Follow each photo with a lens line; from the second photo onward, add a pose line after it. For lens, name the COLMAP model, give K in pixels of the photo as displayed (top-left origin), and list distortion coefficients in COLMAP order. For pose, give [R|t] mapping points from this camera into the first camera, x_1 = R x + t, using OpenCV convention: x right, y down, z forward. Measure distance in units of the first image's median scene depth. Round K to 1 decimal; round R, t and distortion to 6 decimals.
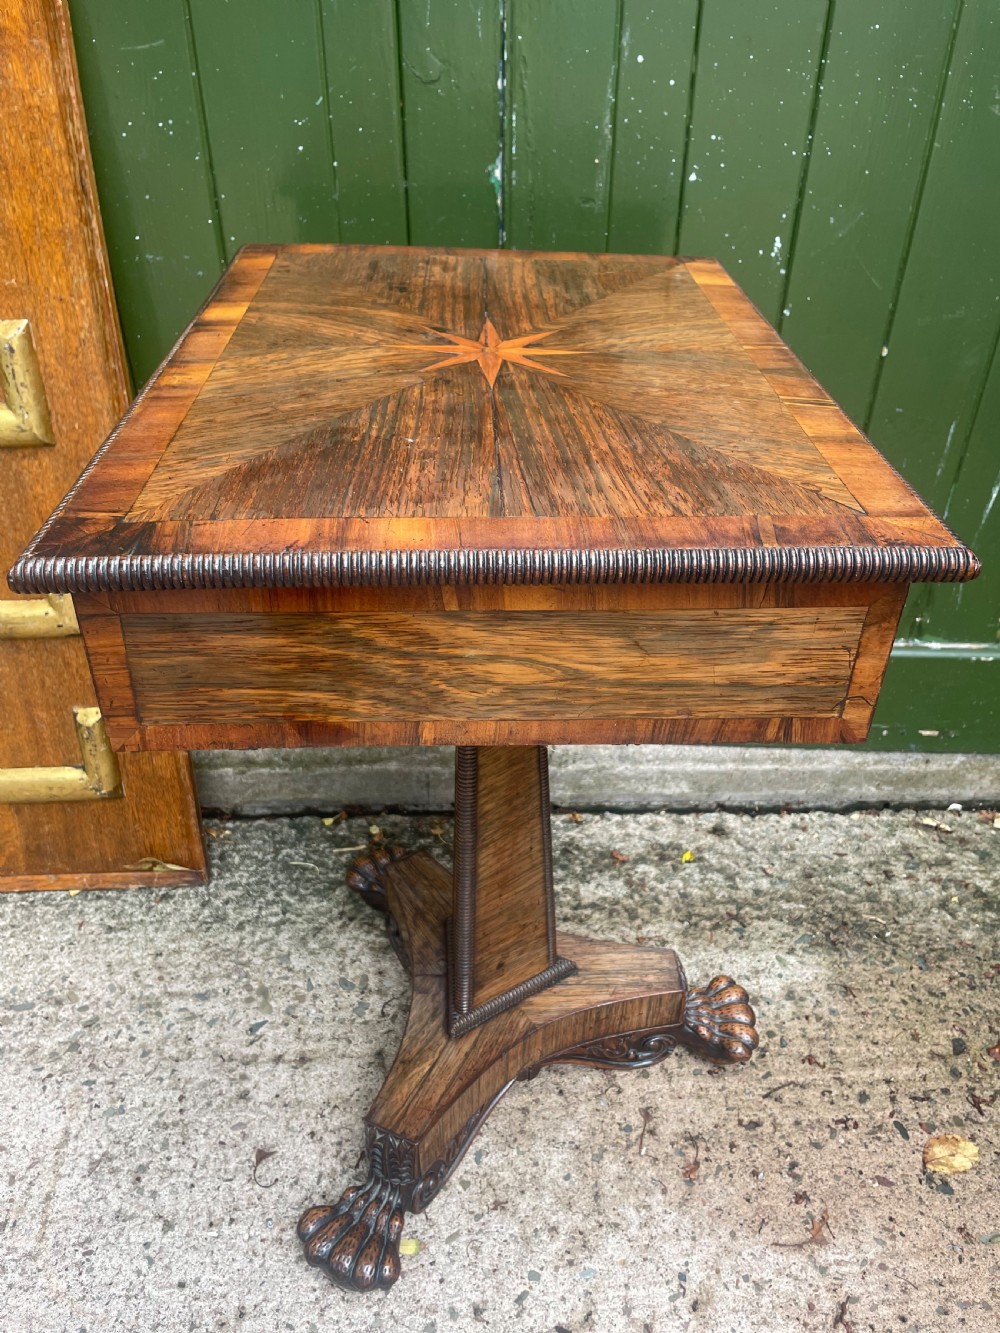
lens RADIAL K [[1022.8, 0, 515.7], [0, 1022.8, 675.4], [0, 0, 1]] dist [0.082902, -0.121403]
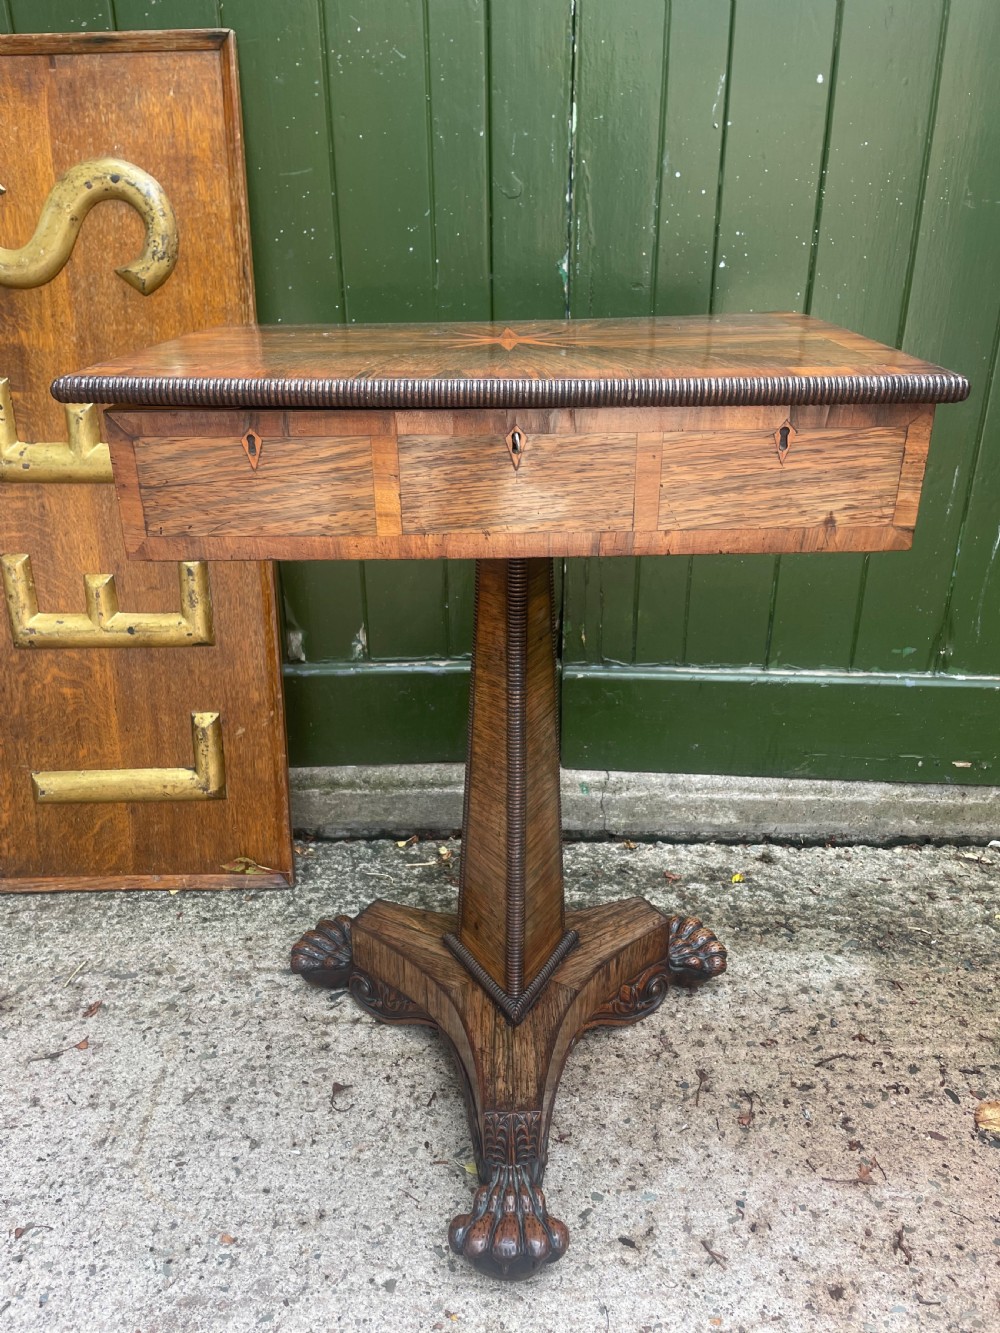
lens RADIAL K [[1022.8, 0, 496.3], [0, 1022.8, 667.3], [0, 0, 1]] dist [0.082902, -0.121403]
pose [[0.997911, 0.004535, -0.064438, -0.015361], [-0.017677, 0.978629, -0.204870, 0.219488], [0.062132, 0.205582, 0.976666, -0.114721]]
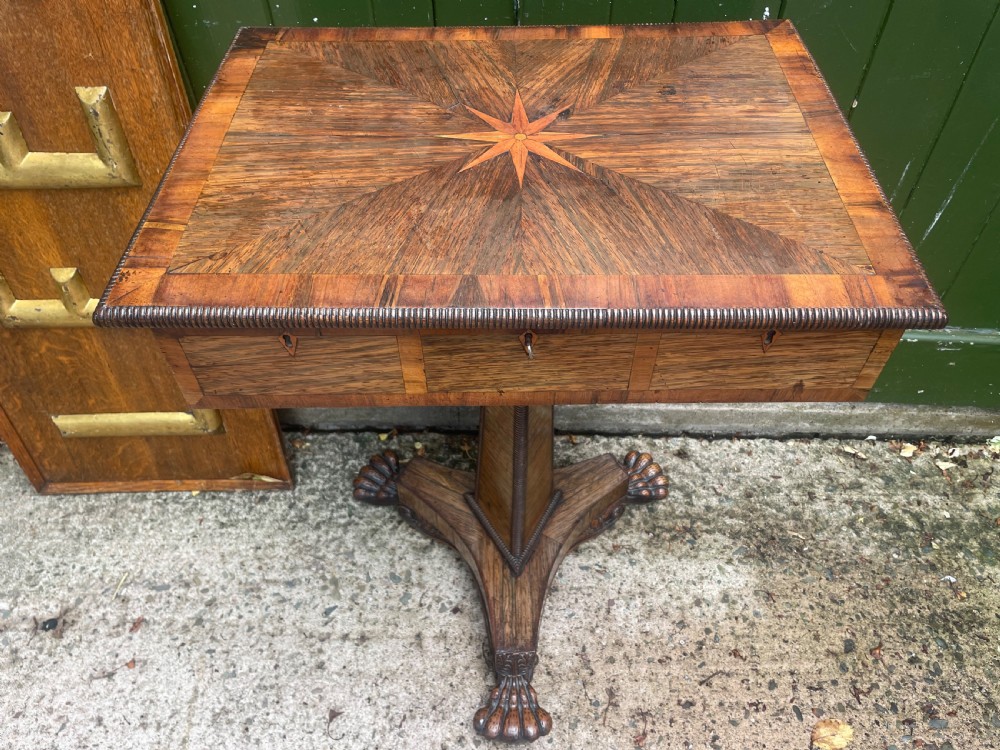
lens RADIAL K [[767.3, 0, 511.5], [0, 767.3, 367.9], [0, 0, 1]] dist [0.082902, -0.121403]
pose [[0.998790, 0.026873, -0.041195, 0.023721], [-0.016513, 0.972147, 0.233789, -0.215072], [0.046330, -0.232826, 0.971414, 0.087178]]
